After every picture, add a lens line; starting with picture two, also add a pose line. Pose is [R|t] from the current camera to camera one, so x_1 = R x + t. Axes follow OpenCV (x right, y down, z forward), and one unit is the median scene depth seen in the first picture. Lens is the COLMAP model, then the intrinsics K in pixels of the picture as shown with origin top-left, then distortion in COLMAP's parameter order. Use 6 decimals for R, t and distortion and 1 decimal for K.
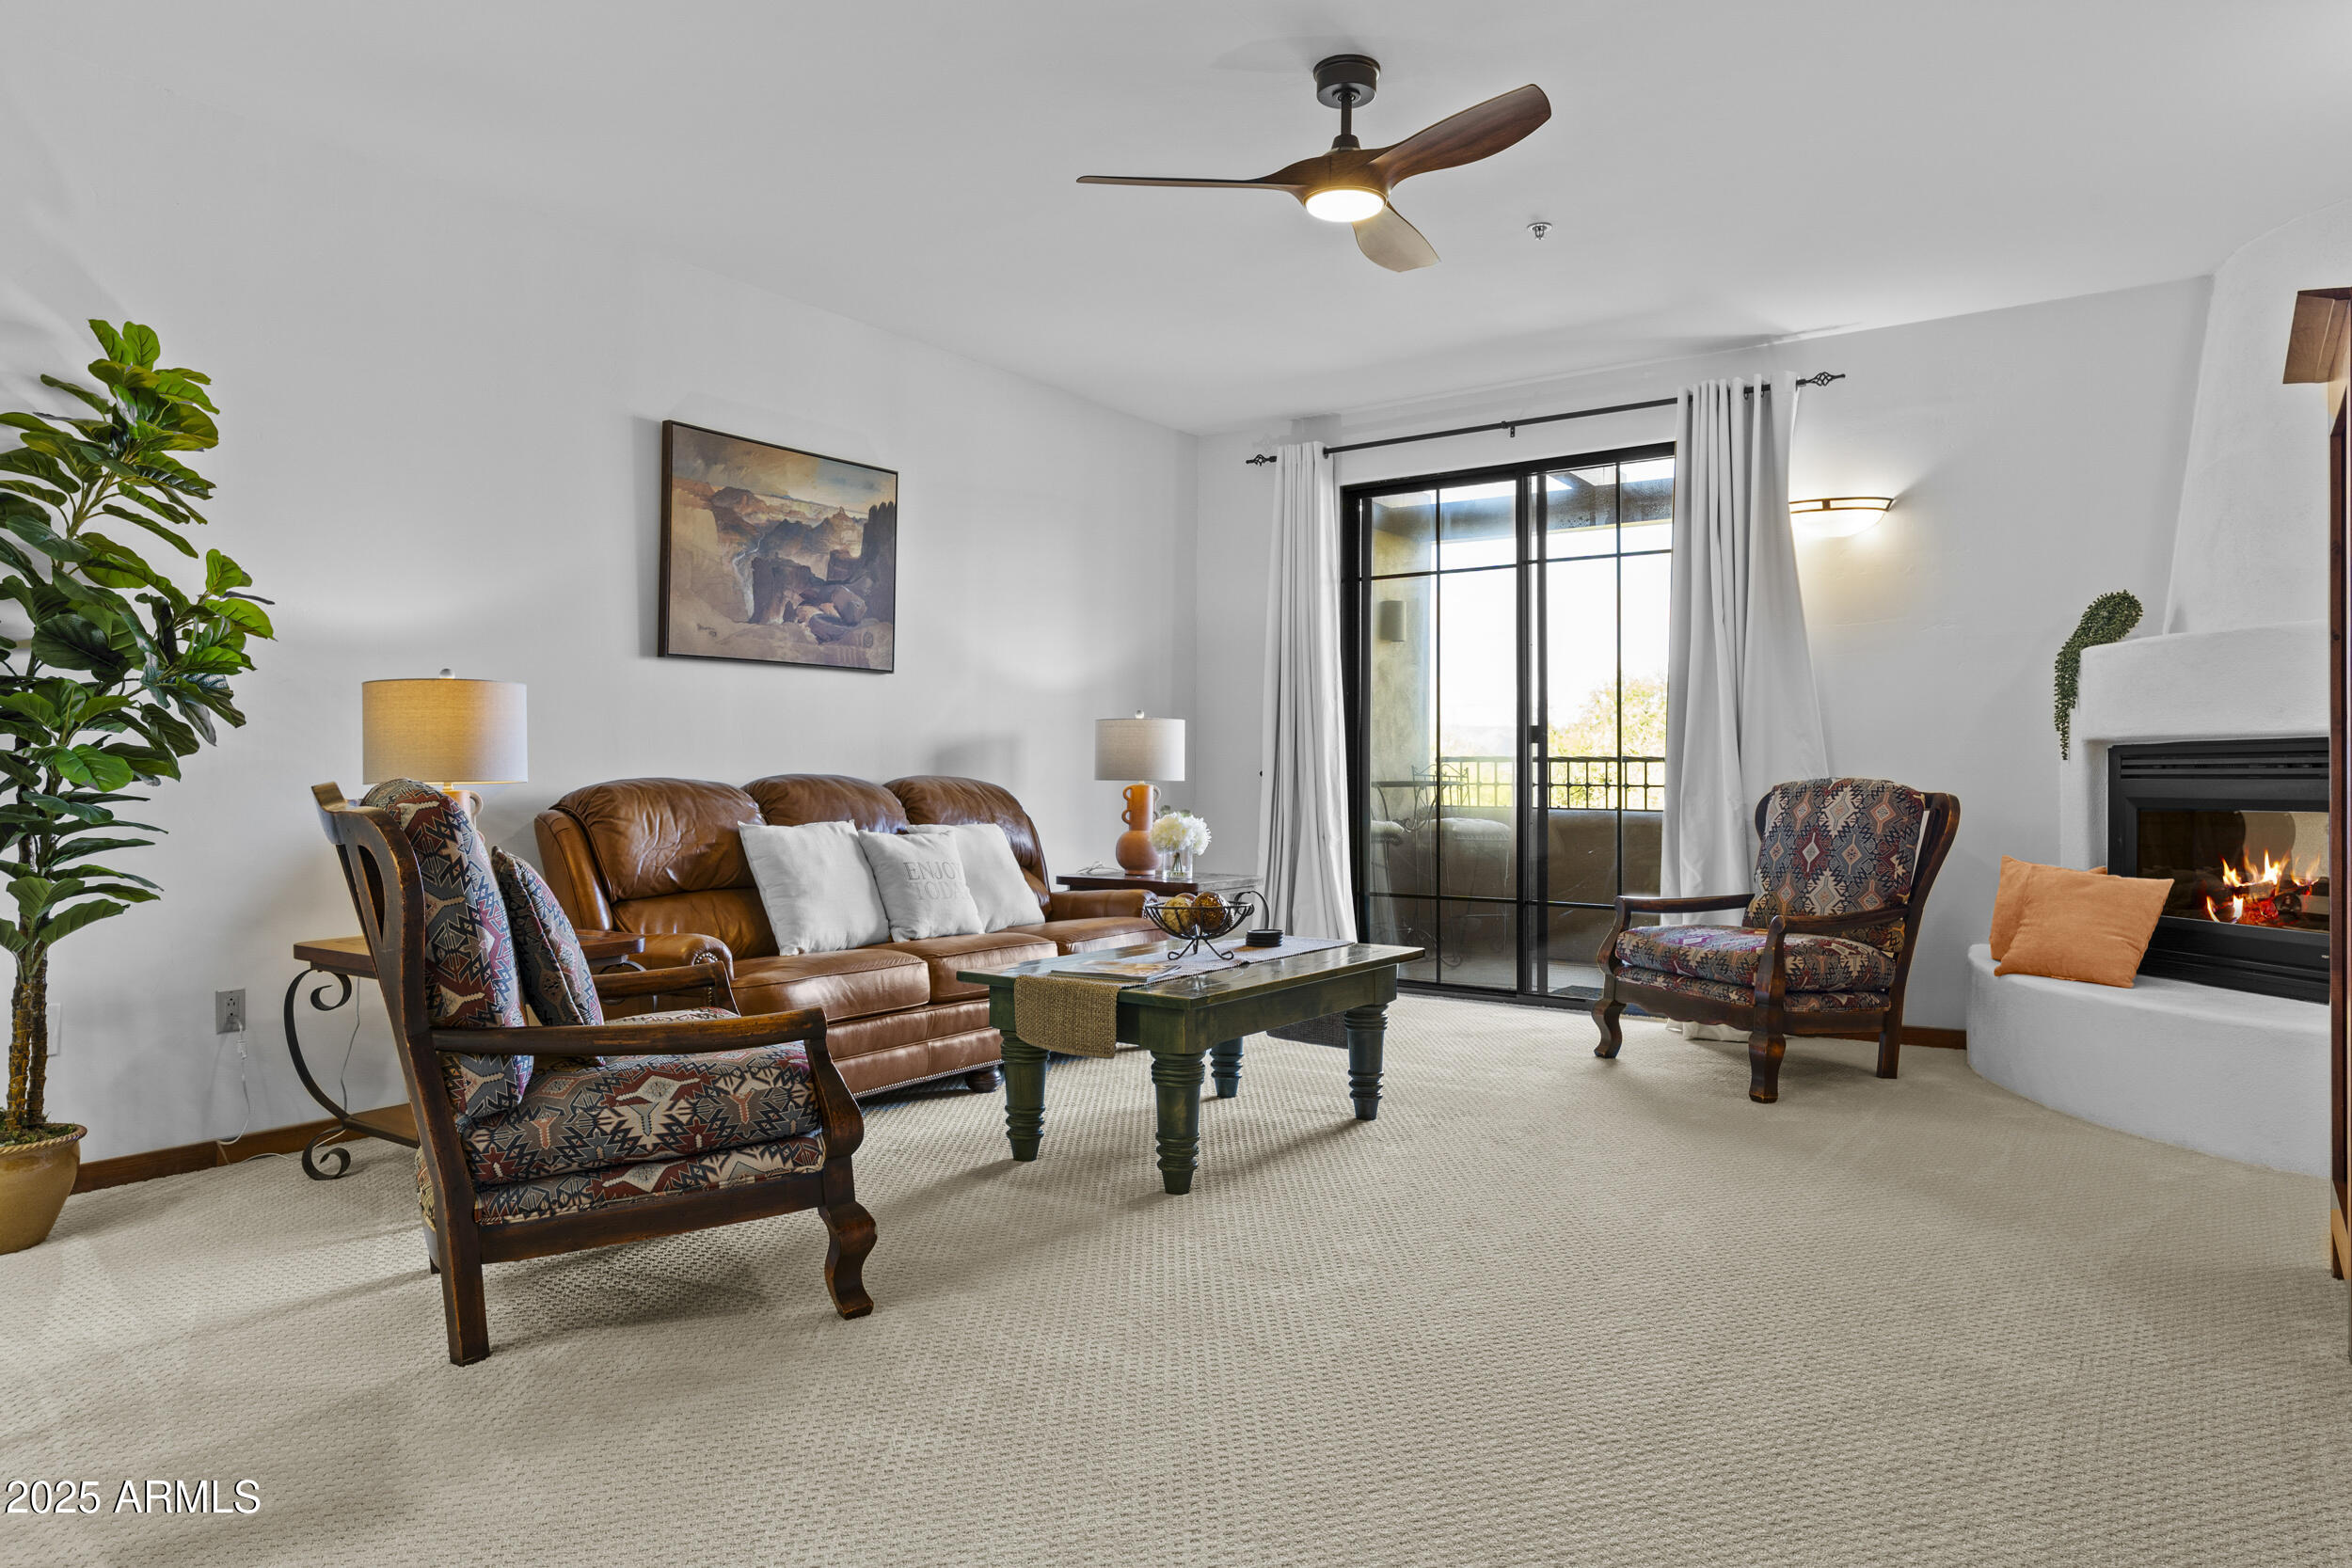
lens RADIAL K [[1480.2, 0, 1115.4], [0, 1480.2, 759.9], [0, 0, 1]] dist [0.001607, 0.001214]
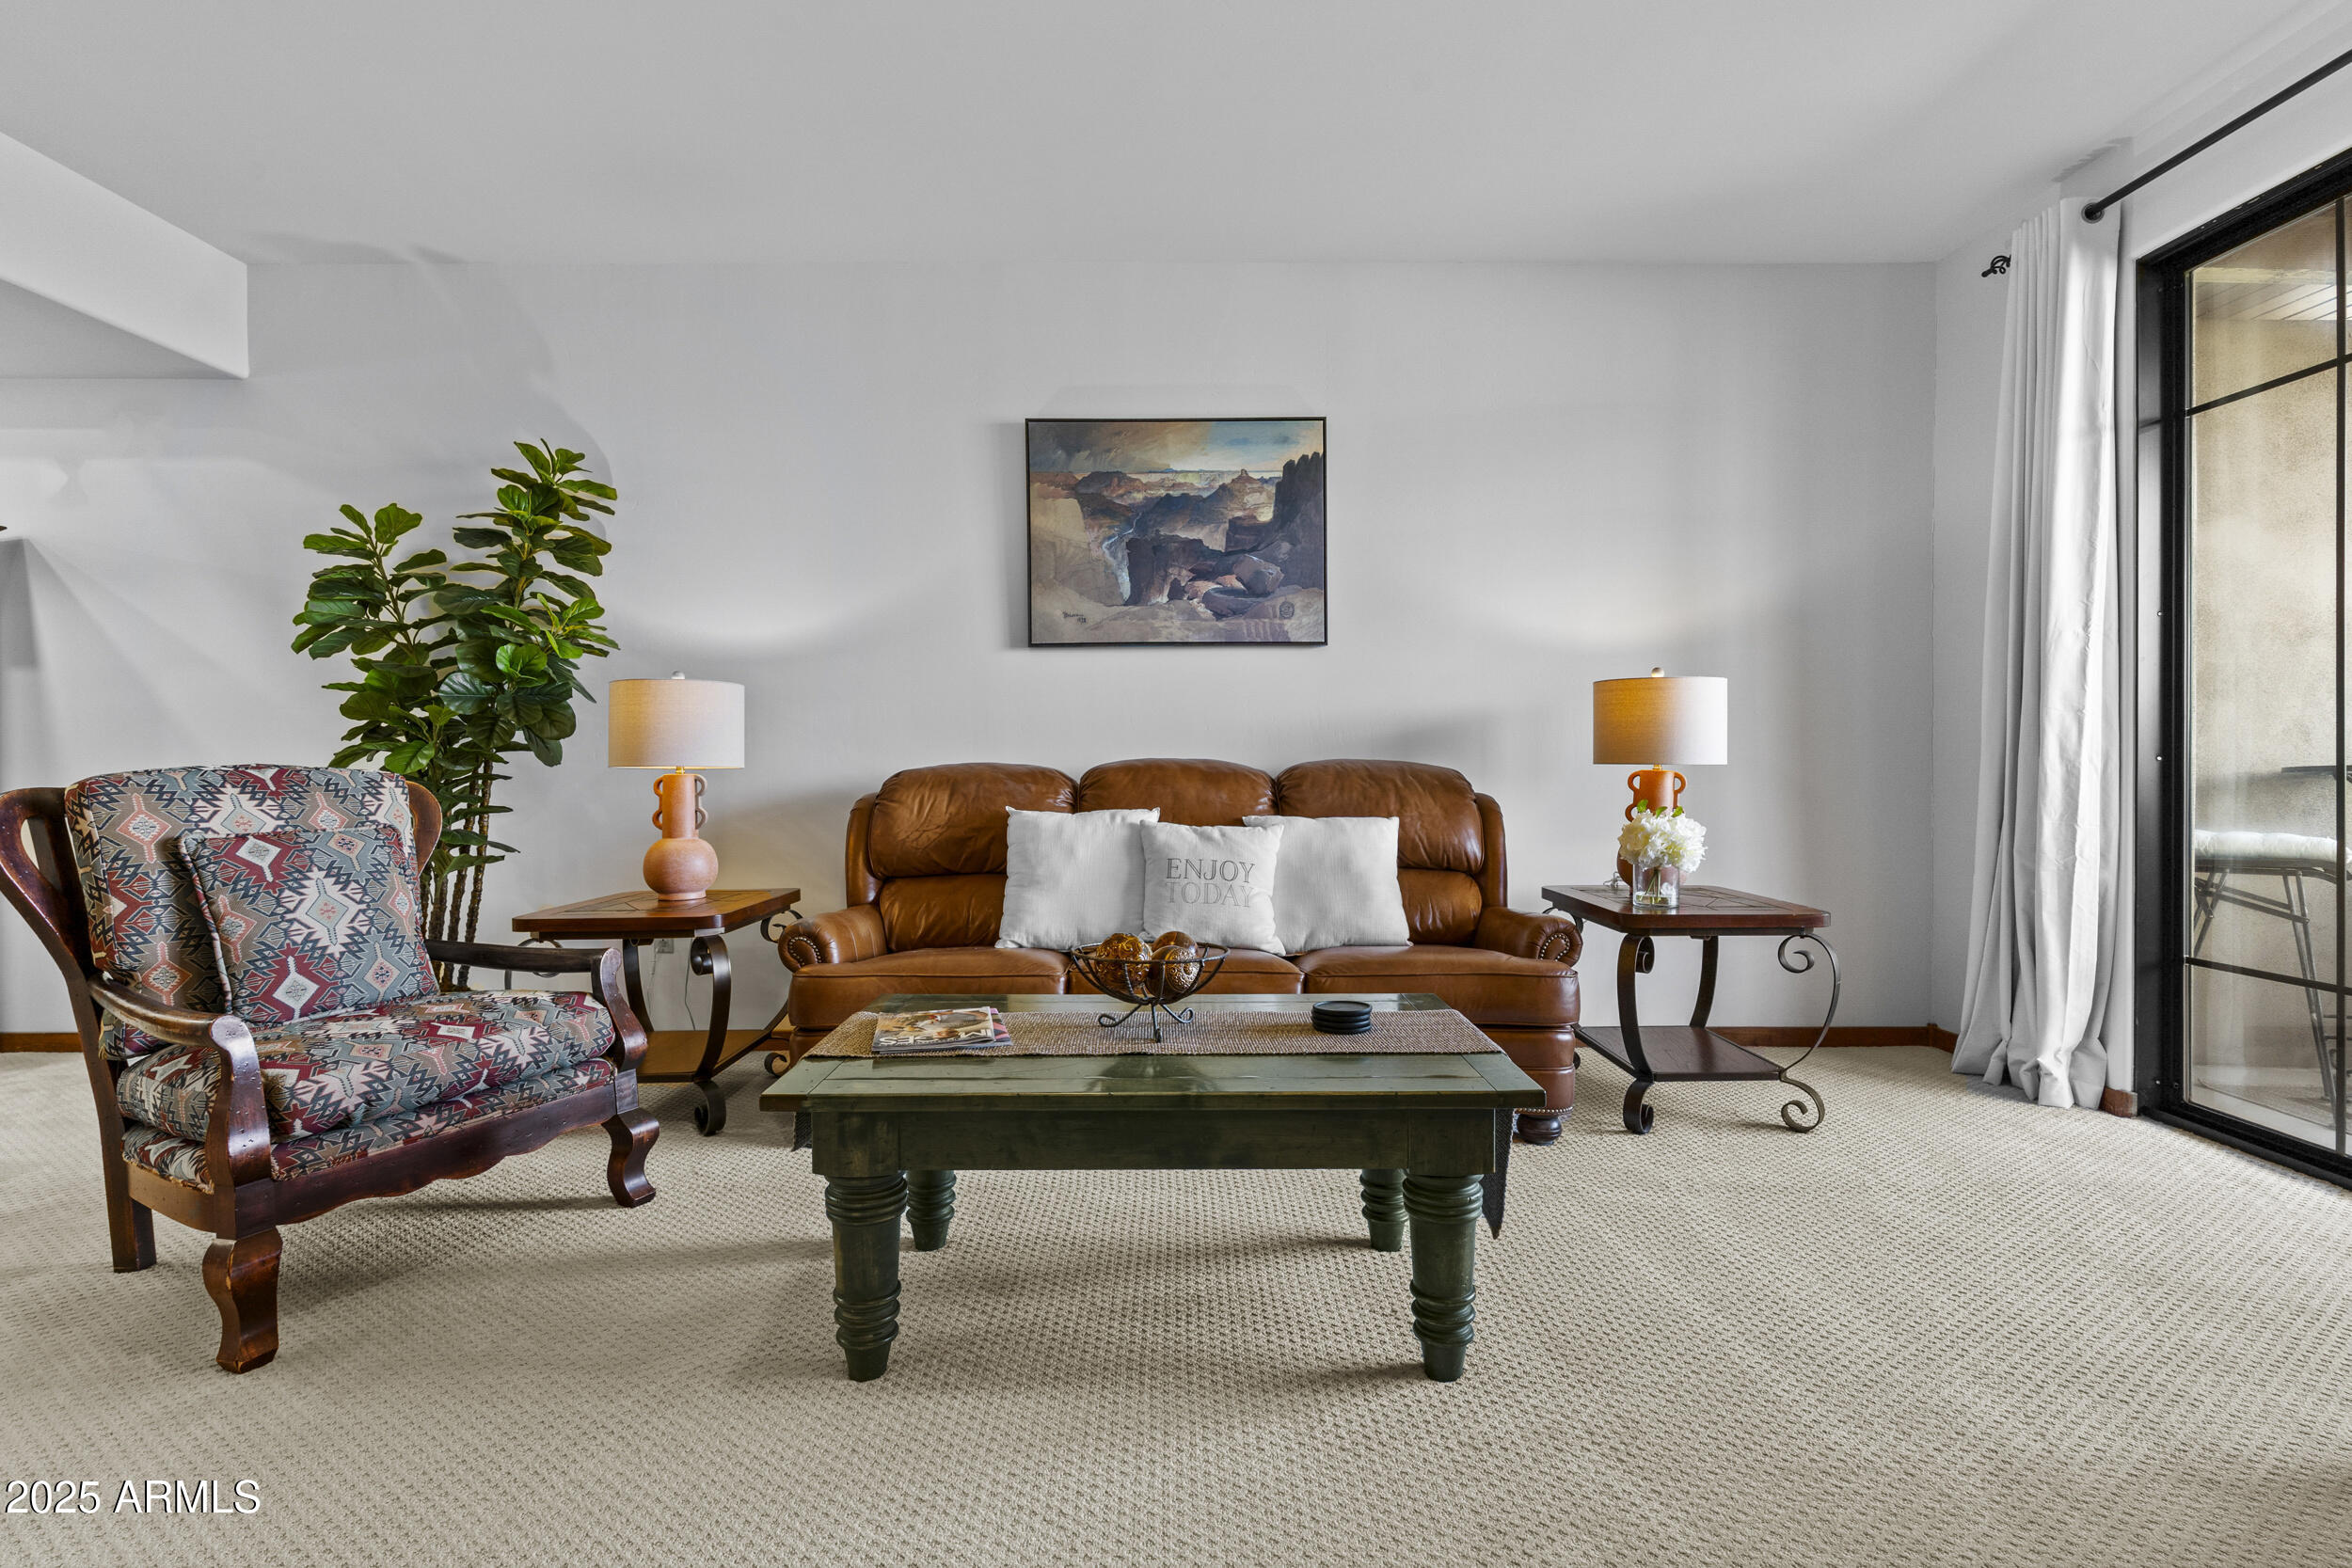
lens RADIAL K [[1160.2, 0, 1145.6], [0, 1160.2, 768.8], [0, 0, 1]] dist [-0.001177, 0.000287]
pose [[0.600861, 0.000747, -0.799353, 0.372524], [0.013235, 0.999853, 0.010883, 0.007942], [0.799244, -0.017118, 0.600763, 0.532622]]
